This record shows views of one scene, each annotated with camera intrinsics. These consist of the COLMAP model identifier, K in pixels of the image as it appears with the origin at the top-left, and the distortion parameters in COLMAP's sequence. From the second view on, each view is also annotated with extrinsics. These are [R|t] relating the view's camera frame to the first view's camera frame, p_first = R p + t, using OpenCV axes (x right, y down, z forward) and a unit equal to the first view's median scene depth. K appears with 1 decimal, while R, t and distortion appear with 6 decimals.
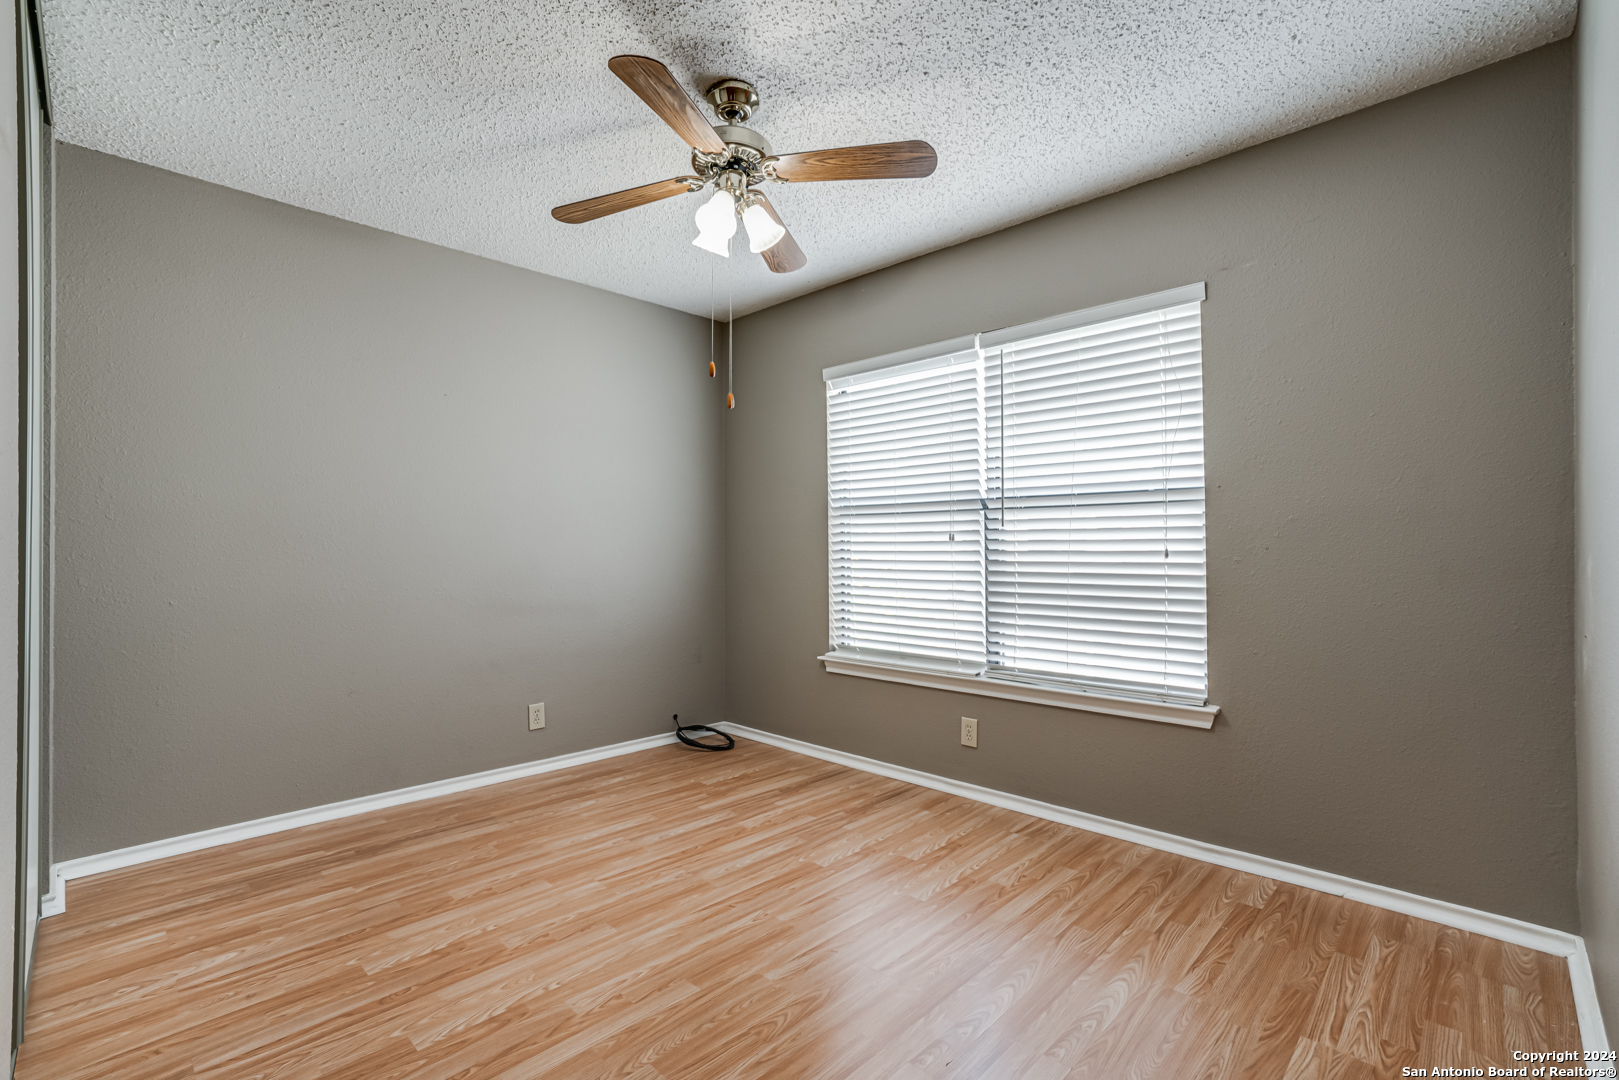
lens RADIAL K [[717.4, 0, 814.5], [0, 717.4, 541.5], [0, 0, 1]] dist [0.001166, 0.000026]
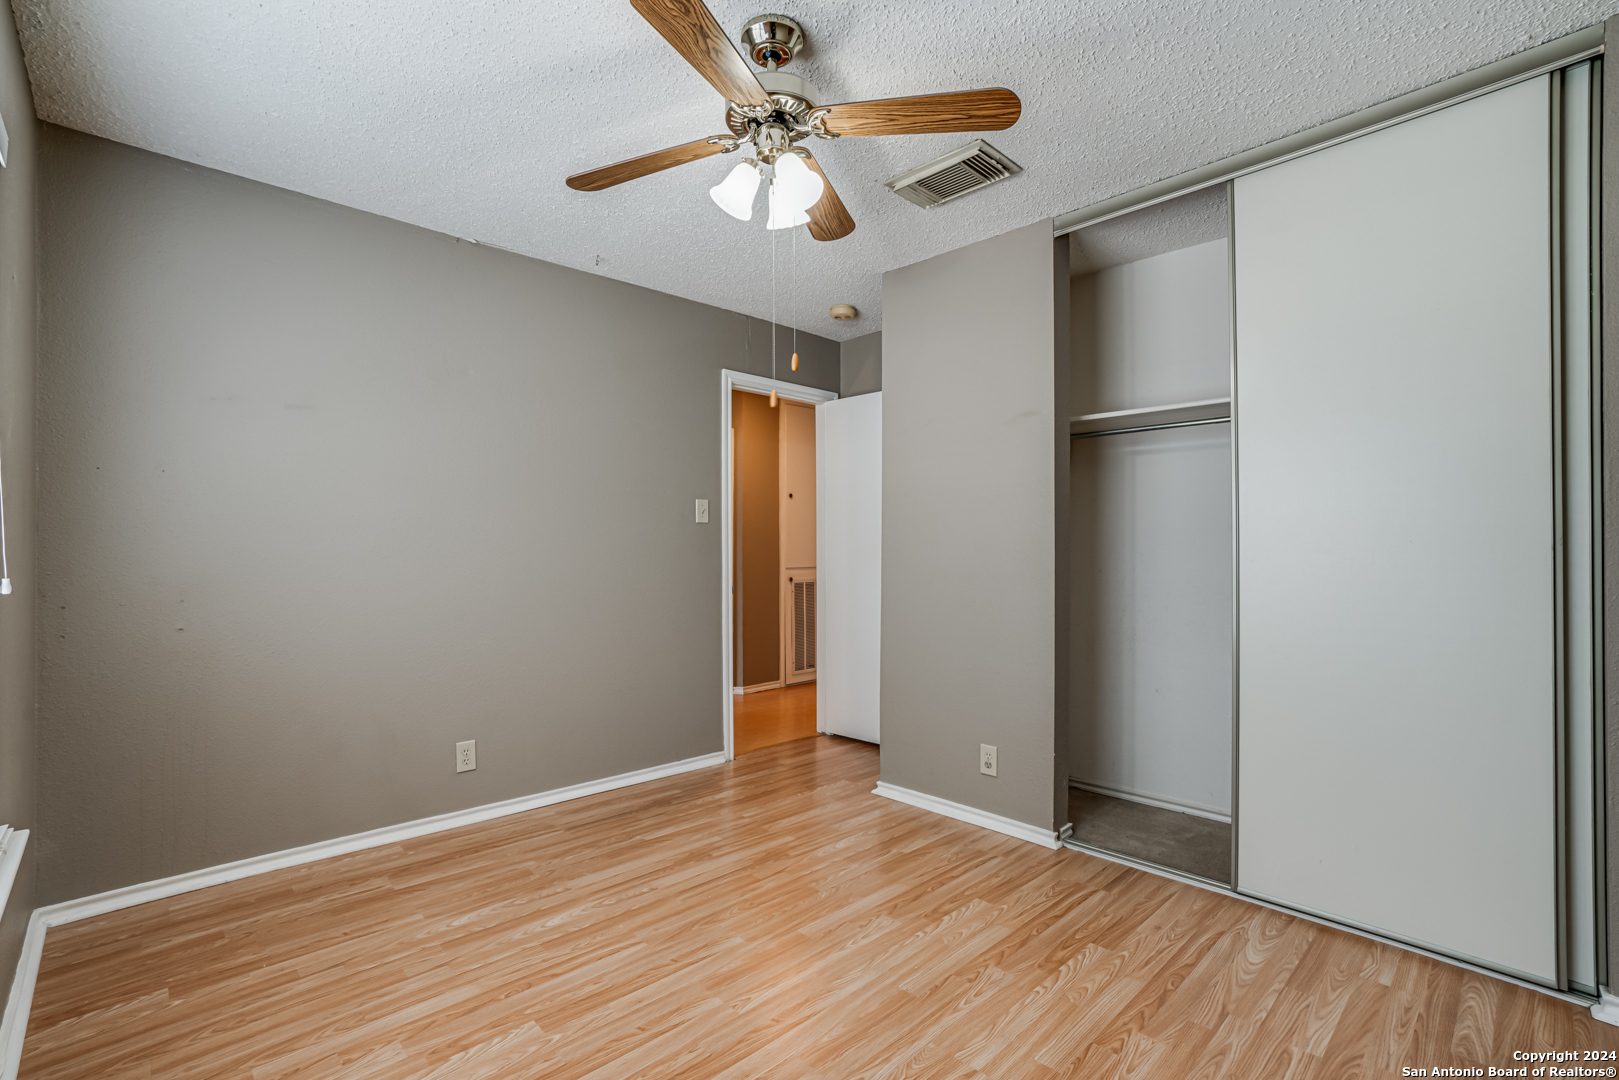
lens RADIAL K [[717.4, 0, 804.8], [0, 717.4, 544.8], [0, 0, 1]] dist [0.001166, 0.000026]
pose [[-0.998994, 0.005258, 0.044529, -0.221596], [0.004652, 0.999895, -0.013709, -0.012523], [-0.044596, -0.013489, -0.998914, 2.146267]]
